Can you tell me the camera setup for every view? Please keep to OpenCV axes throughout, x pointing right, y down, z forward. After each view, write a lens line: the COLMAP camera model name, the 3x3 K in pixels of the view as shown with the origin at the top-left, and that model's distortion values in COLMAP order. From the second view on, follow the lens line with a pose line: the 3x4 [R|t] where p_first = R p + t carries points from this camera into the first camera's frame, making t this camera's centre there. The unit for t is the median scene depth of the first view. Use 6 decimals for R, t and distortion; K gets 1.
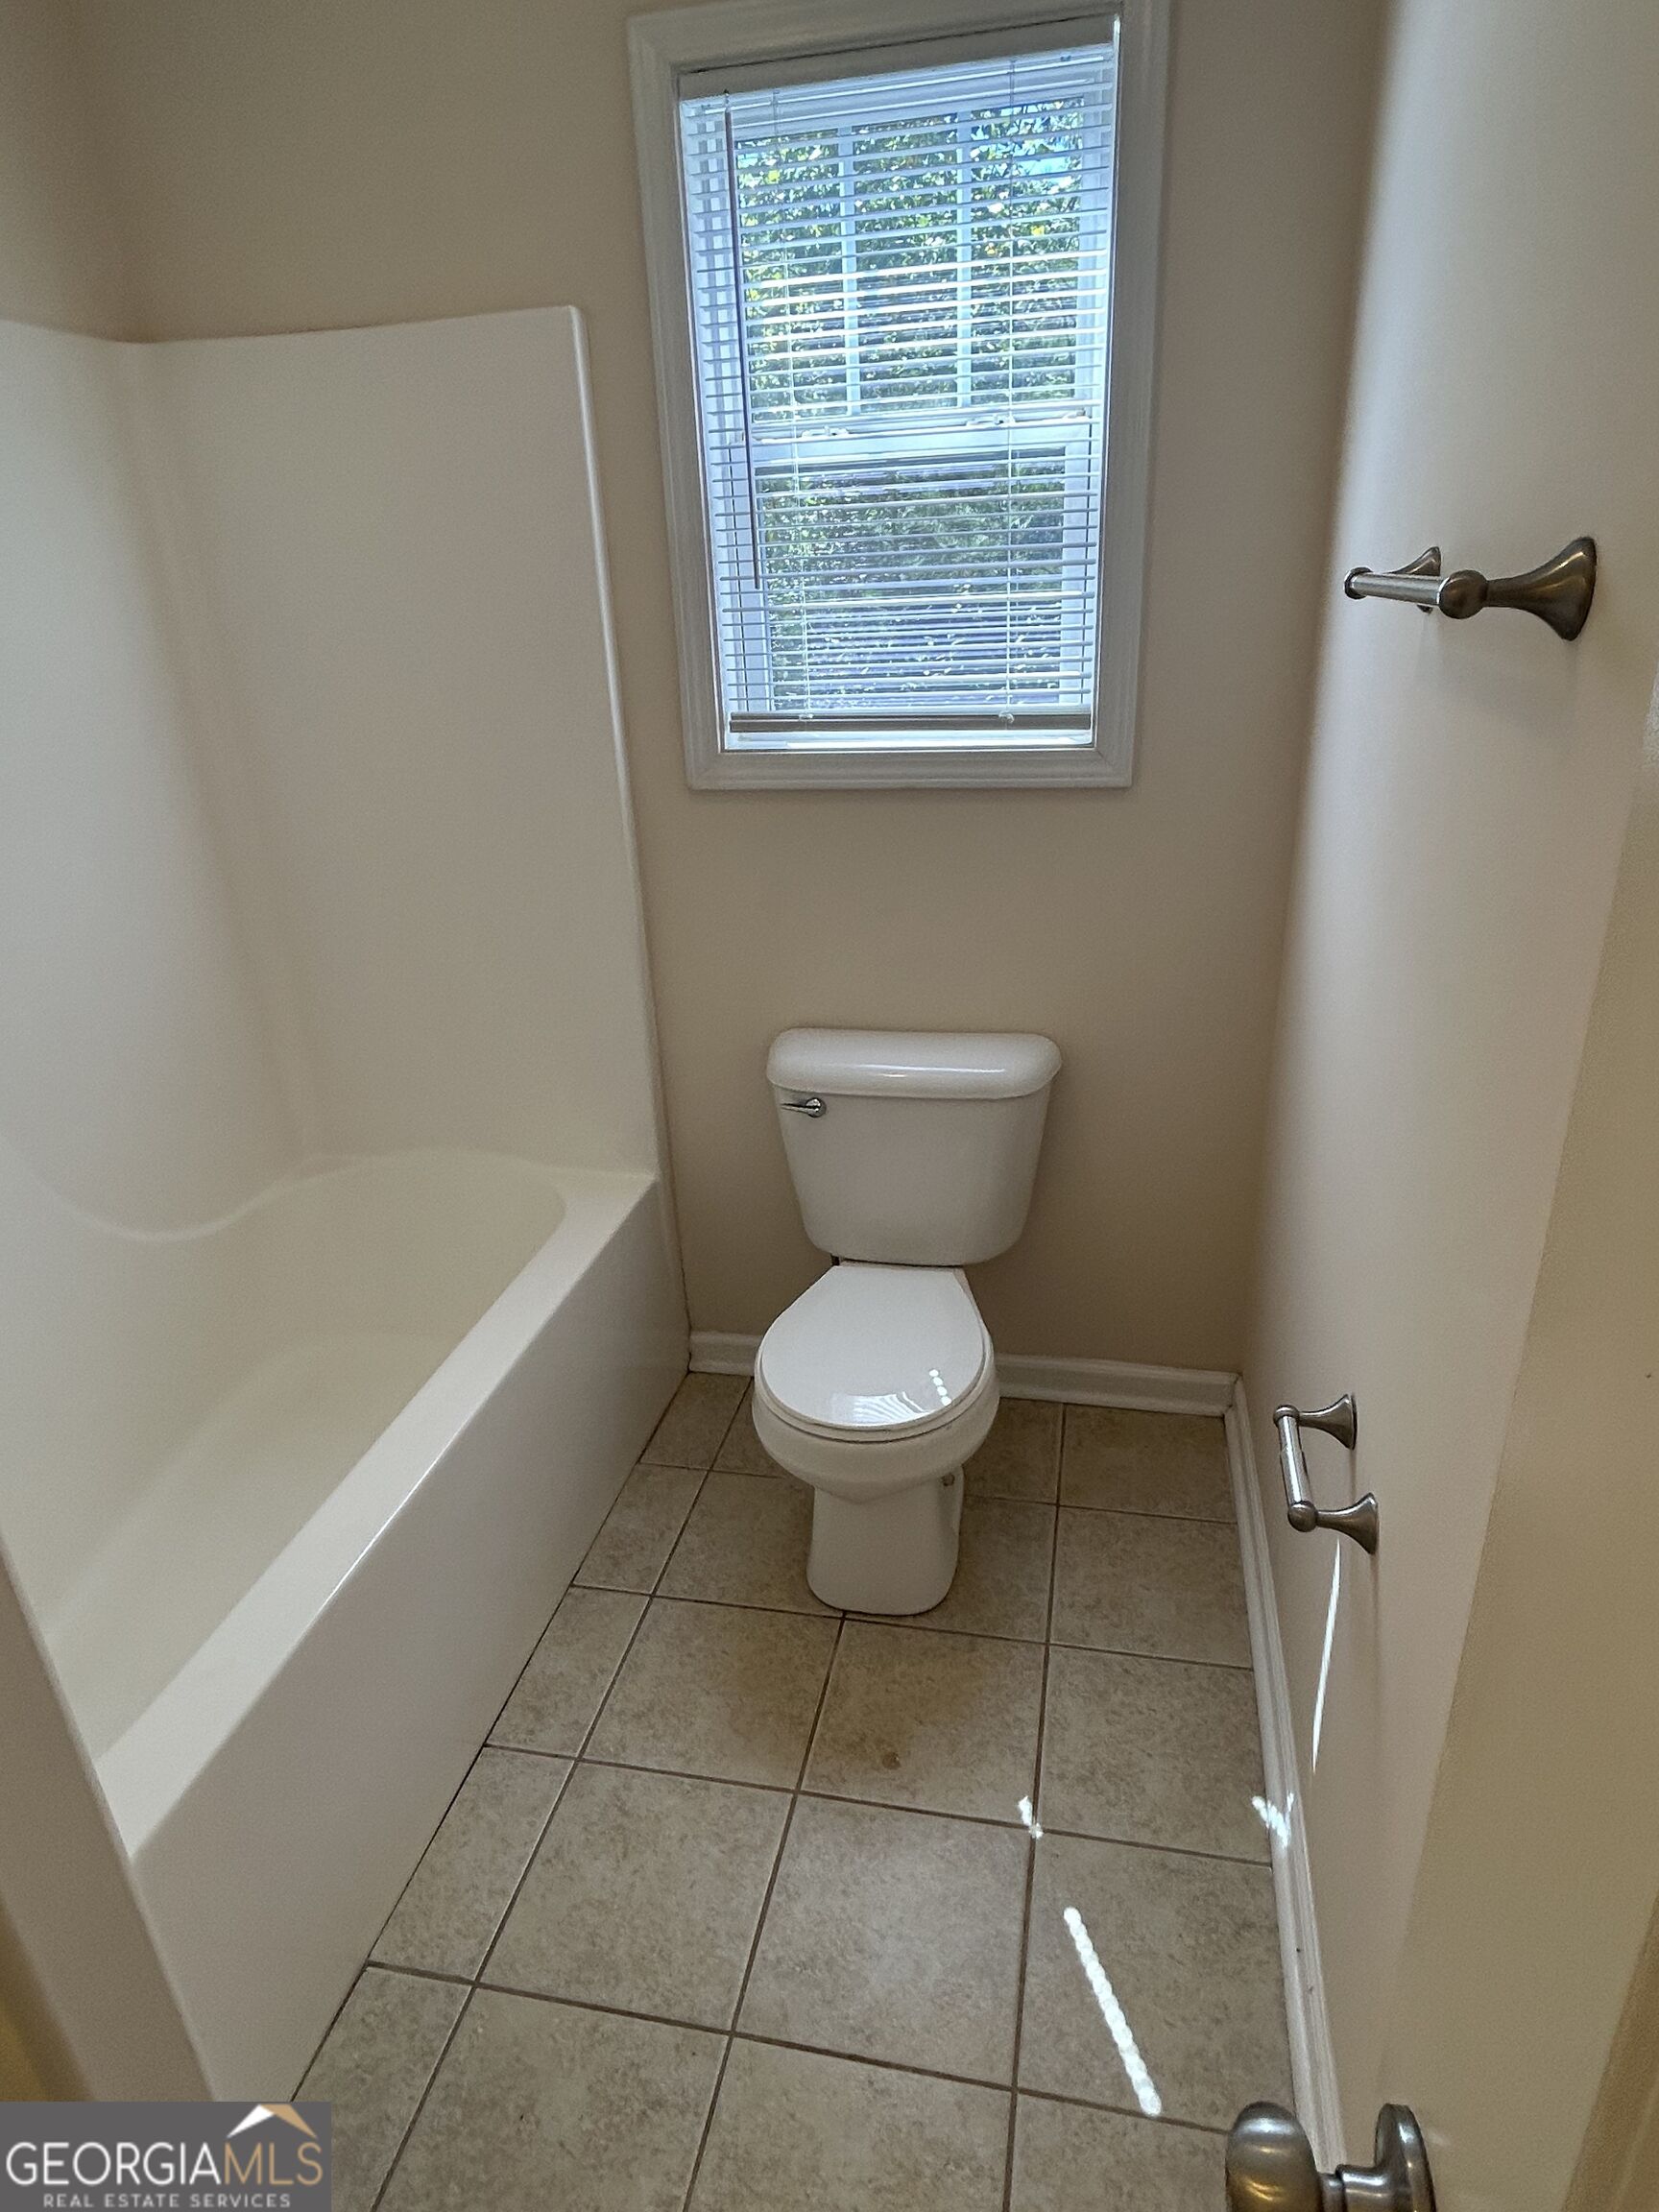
lens RADIAL K [[1244.0, 0, 841.9], [0, 1244.0, 1092.8], [0, 0, 1]] dist [-0.008603, 0.003733]
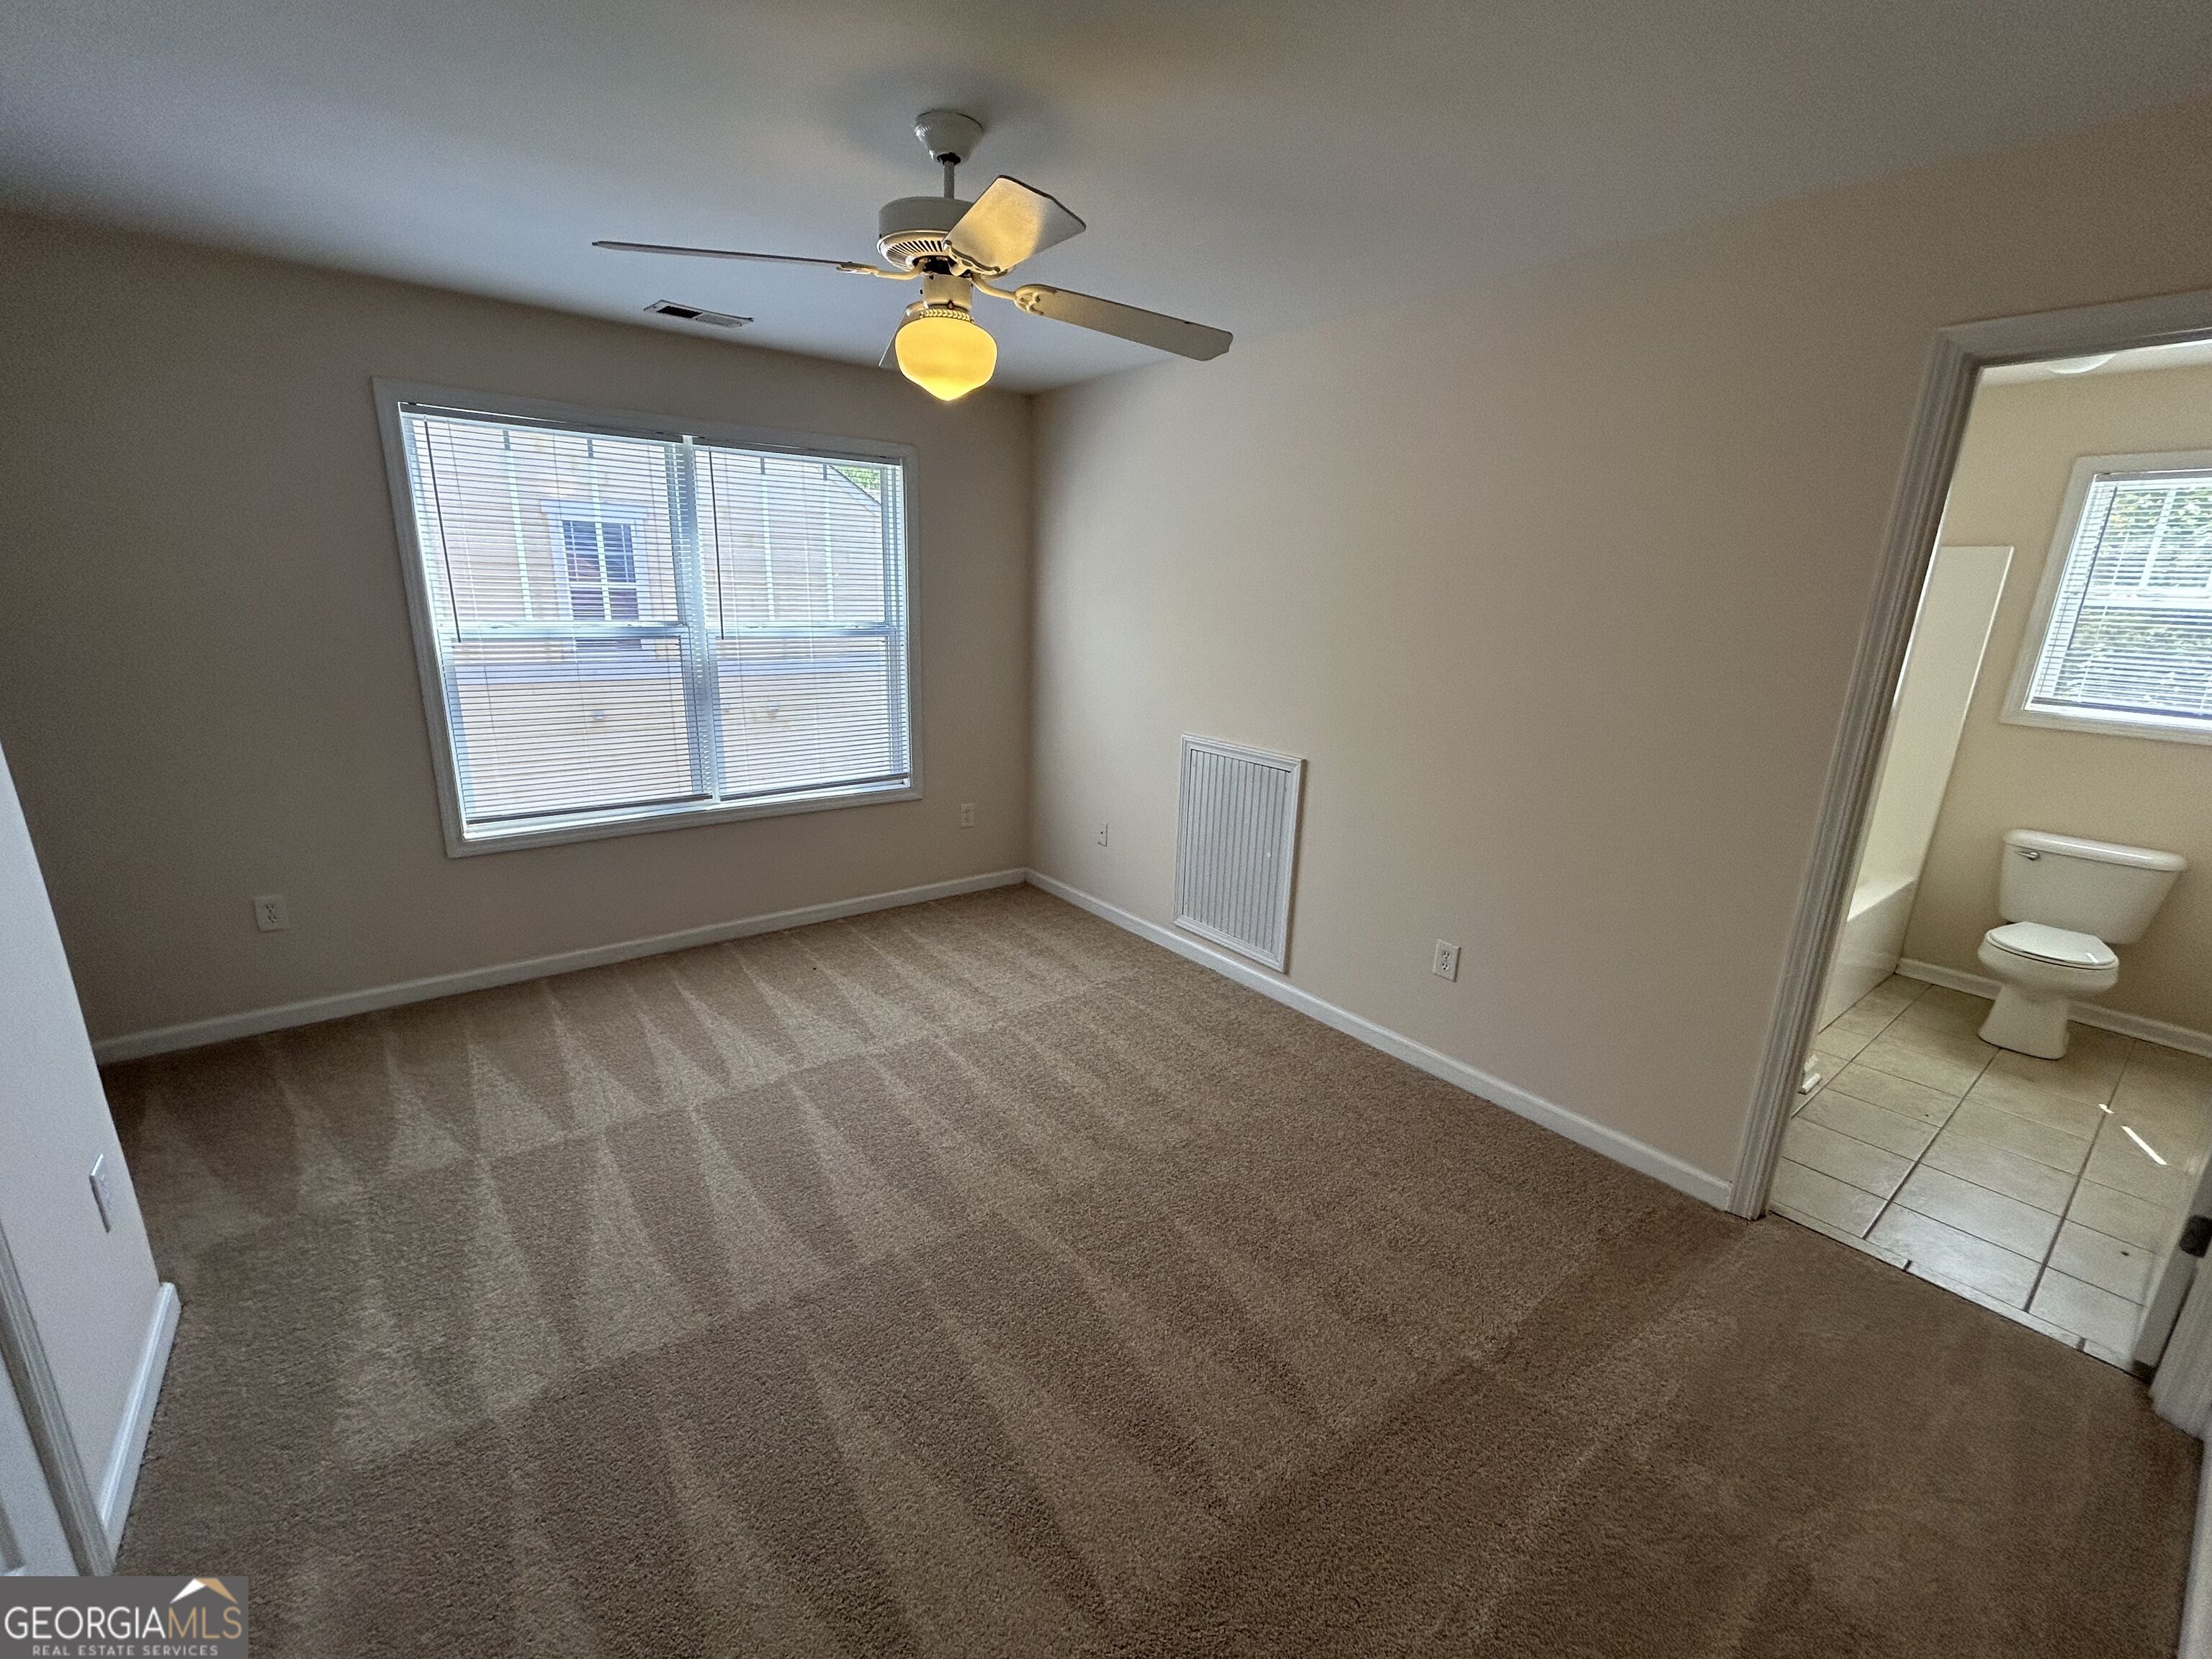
lens RADIAL K [[913.3, 0, 1109.1], [0, 913.3, 824.0], [0, 0, 1]] dist [-0.001655, -0.000488]
pose [[0.756001, 0.233127, -0.611649, -0.329467], [-0.307611, 0.951349, -0.017606, 0.566351], [0.577787, 0.201460, 0.790933, -1.528828]]
